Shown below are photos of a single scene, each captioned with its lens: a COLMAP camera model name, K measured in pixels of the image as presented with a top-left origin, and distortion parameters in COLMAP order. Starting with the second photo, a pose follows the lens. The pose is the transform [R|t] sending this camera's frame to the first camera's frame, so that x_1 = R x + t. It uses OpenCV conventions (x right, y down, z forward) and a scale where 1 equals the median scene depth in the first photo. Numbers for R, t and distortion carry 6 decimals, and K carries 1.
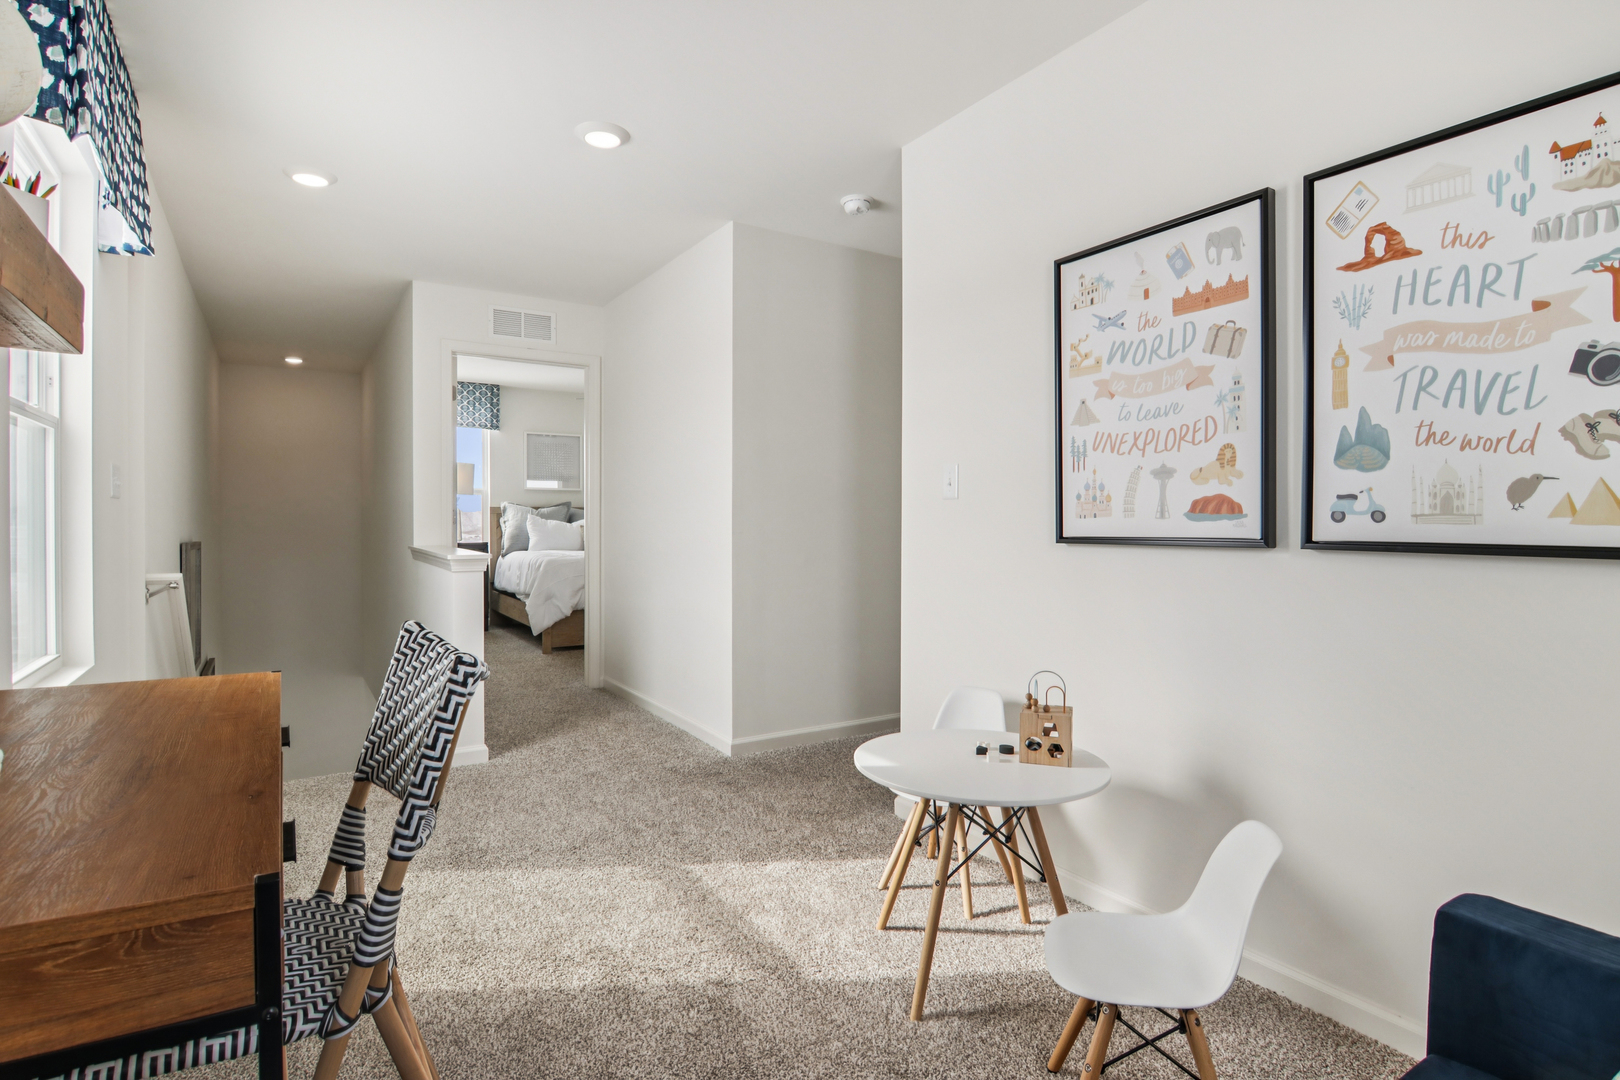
lens RADIAL K [[827.6, 0, 804.2], [0, 827.6, 524.2], [0, 0, 1]] dist [0.002253, -0.014796]
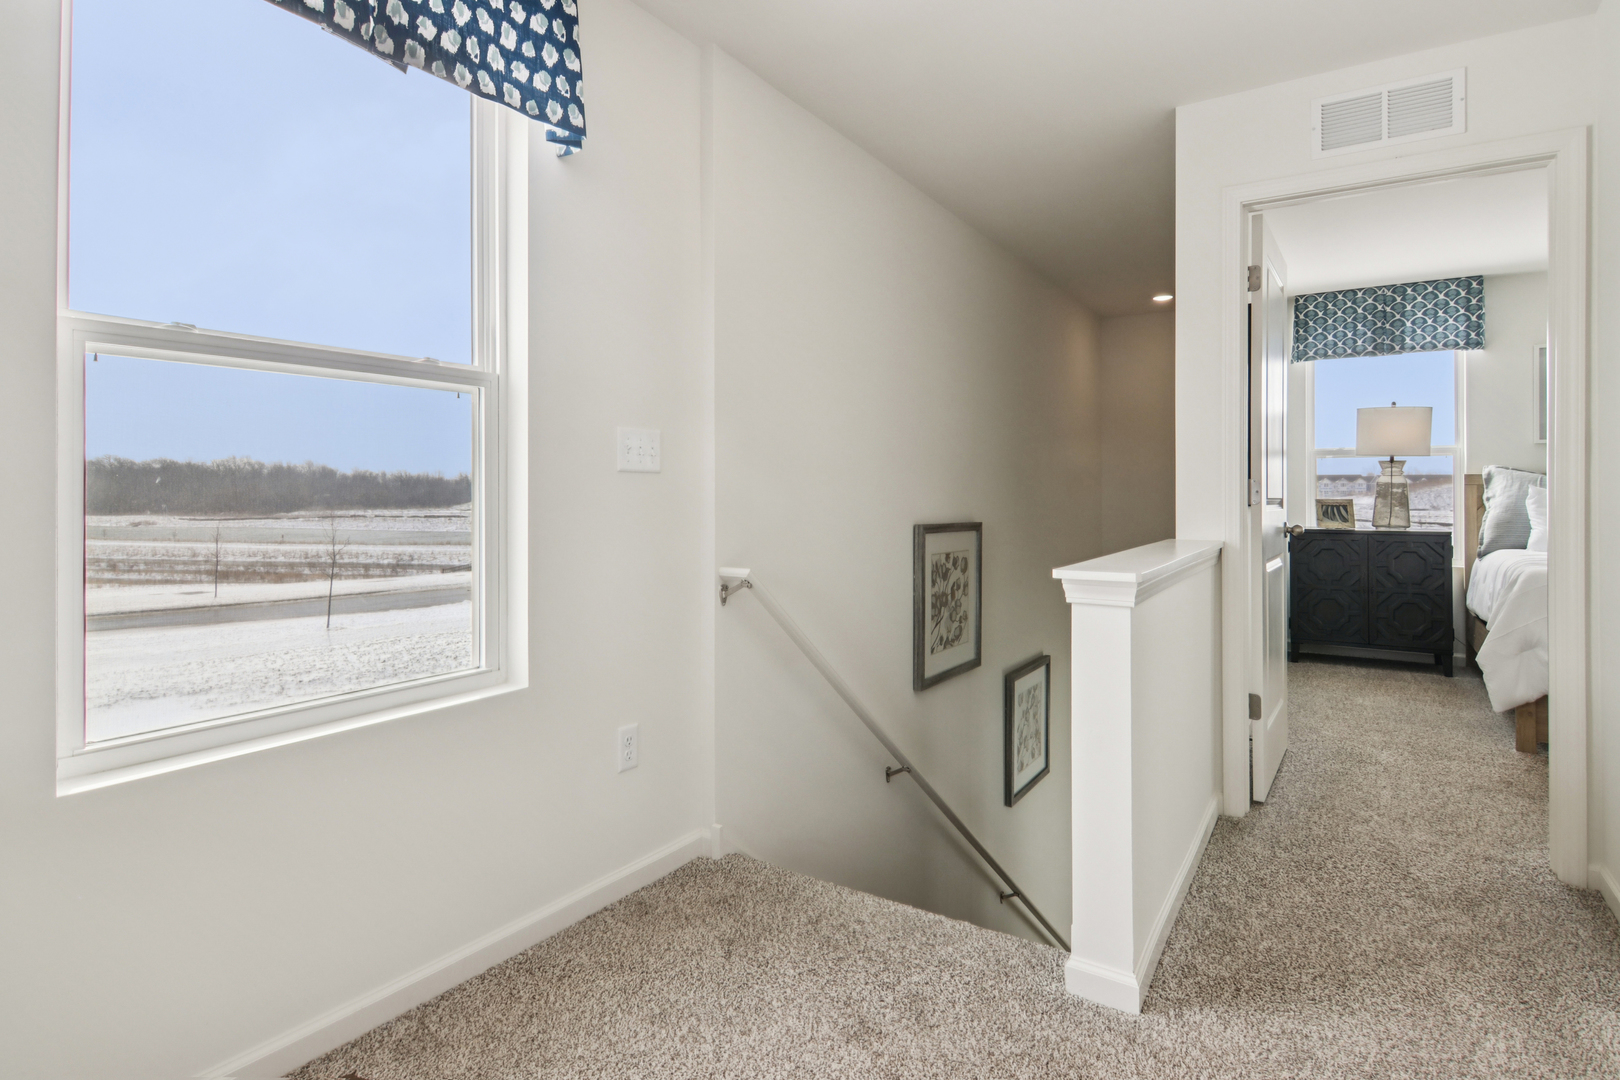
lens RADIAL K [[840.3, 0, 840.0], [0, 840.3, 486.6], [0, 0, 1]] dist [0.003737, -0.000985]
pose [[0.430802, -0.007950, -0.902411, -0.013340], [-0.002631, 0.999946, -0.010066, -0.004440], [0.902443, 0.006711, 0.430758, 0.333301]]
